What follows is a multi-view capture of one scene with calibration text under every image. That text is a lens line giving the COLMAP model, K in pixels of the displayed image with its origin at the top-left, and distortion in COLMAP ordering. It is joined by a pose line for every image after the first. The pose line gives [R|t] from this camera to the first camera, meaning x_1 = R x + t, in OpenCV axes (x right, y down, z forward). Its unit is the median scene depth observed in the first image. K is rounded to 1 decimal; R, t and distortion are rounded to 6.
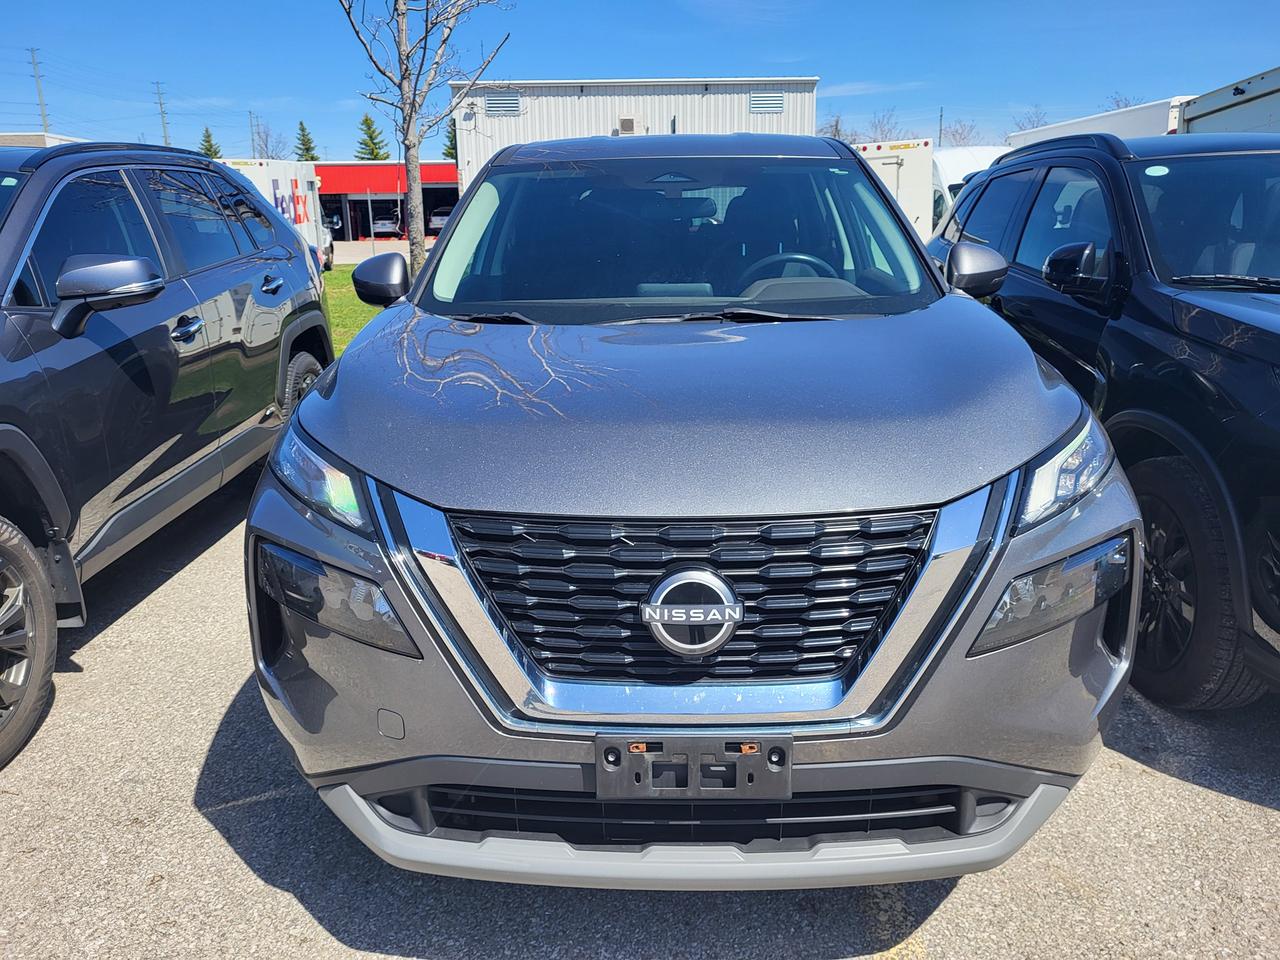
lens RADIAL K [[978.7, 0, 630.0], [0, 978.7, 474.4], [0, 0, 1]] dist [0.043677, -0.035517]
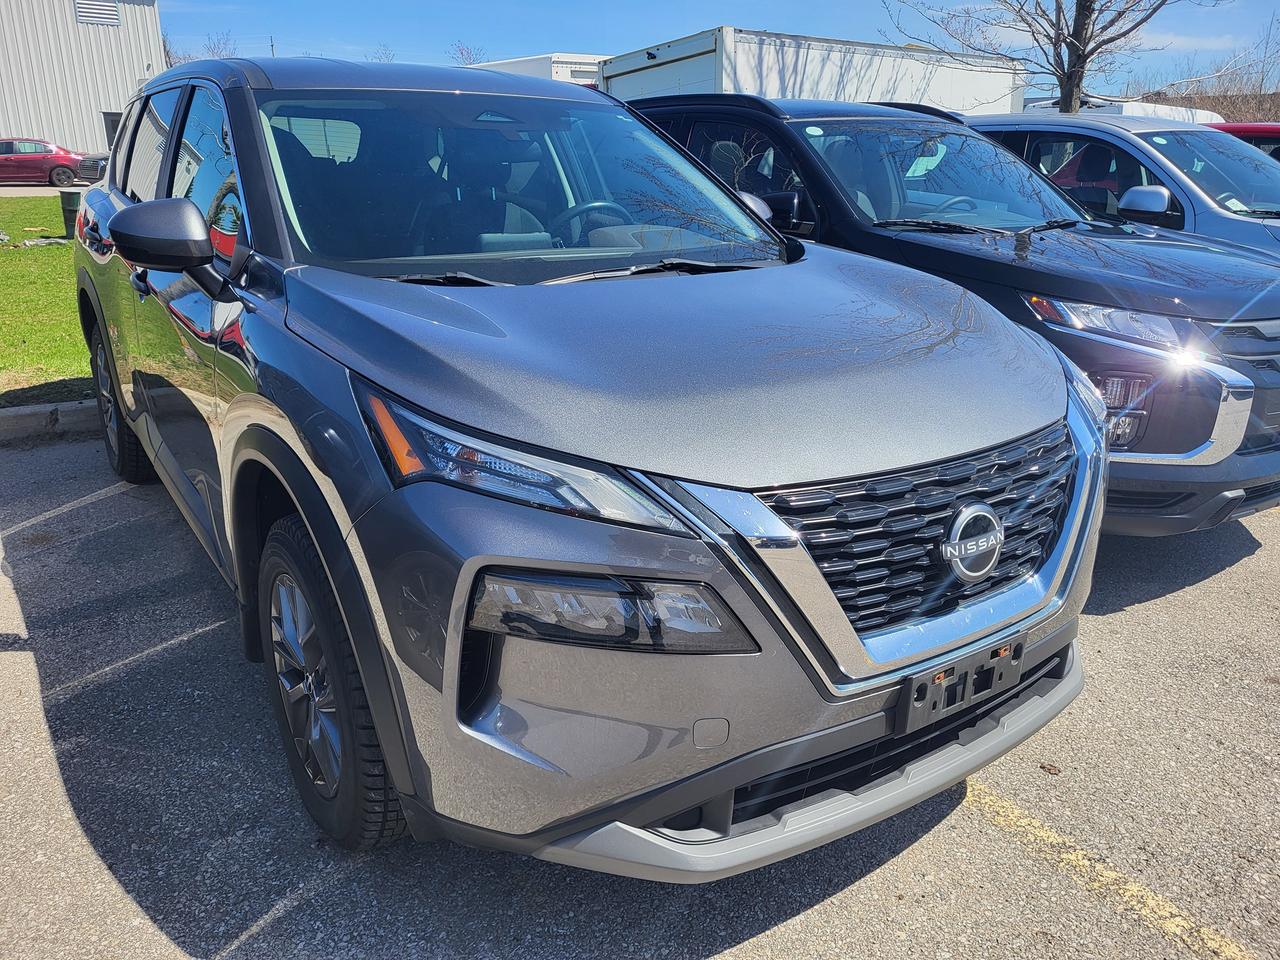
lens RADIAL K [[978.7, 0, 630.0], [0, 978.7, 474.4], [0, 0, 1]] dist [0.043677, -0.035517]
pose [[0.809094, -0.158769, 0.565826, -0.770794], [0.124920, 0.987275, 0.098398, -0.081140], [-0.574248, -0.008930, 0.818632, 0.293234]]
